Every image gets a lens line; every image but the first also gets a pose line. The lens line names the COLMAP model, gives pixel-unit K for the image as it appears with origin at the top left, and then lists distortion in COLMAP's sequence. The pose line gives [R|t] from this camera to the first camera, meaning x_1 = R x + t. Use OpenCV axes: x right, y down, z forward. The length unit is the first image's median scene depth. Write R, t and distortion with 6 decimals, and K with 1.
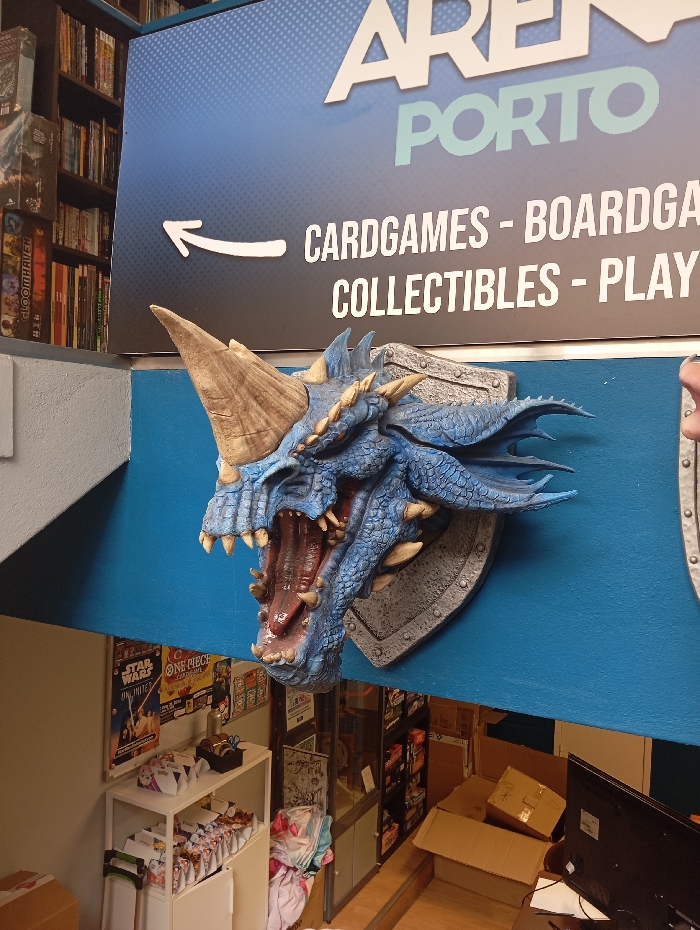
lens RADIAL K [[756.3, 0, 350.0], [0, 756.3, 465.0], [0, 0, 1]] dist [0.097492, -0.198358]
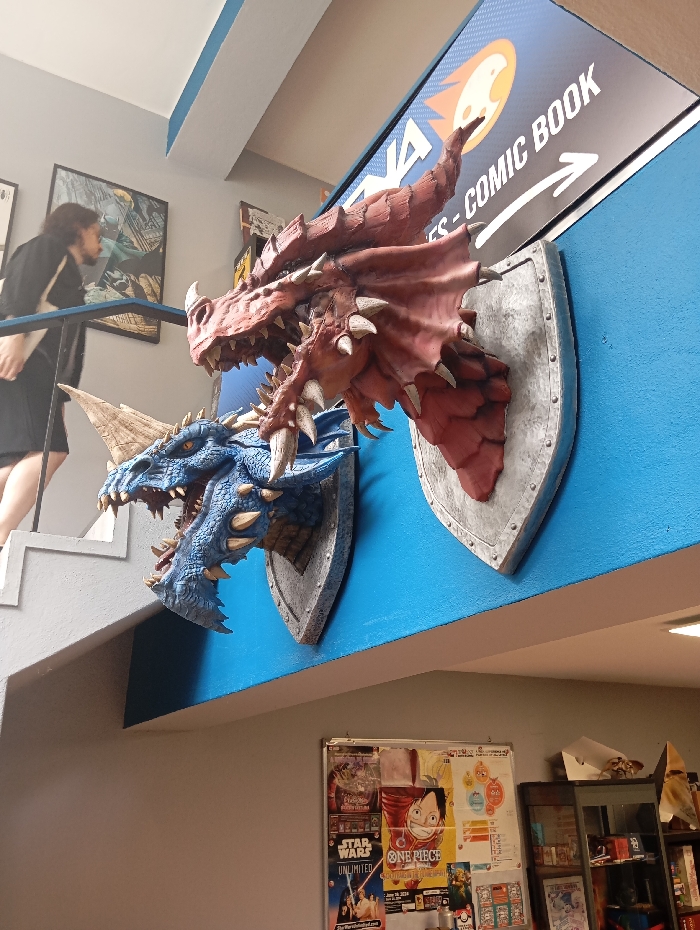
lens RADIAL K [[756.3, 0, 350.0], [0, 756.3, 465.0], [0, 0, 1]] dist [0.097492, -0.198358]
pose [[0.849394, -0.266222, -0.455693, 0.820838], [0.046974, 0.898158, -0.437157, 0.588859], [0.525665, 0.349913, 0.775395, -0.086170]]
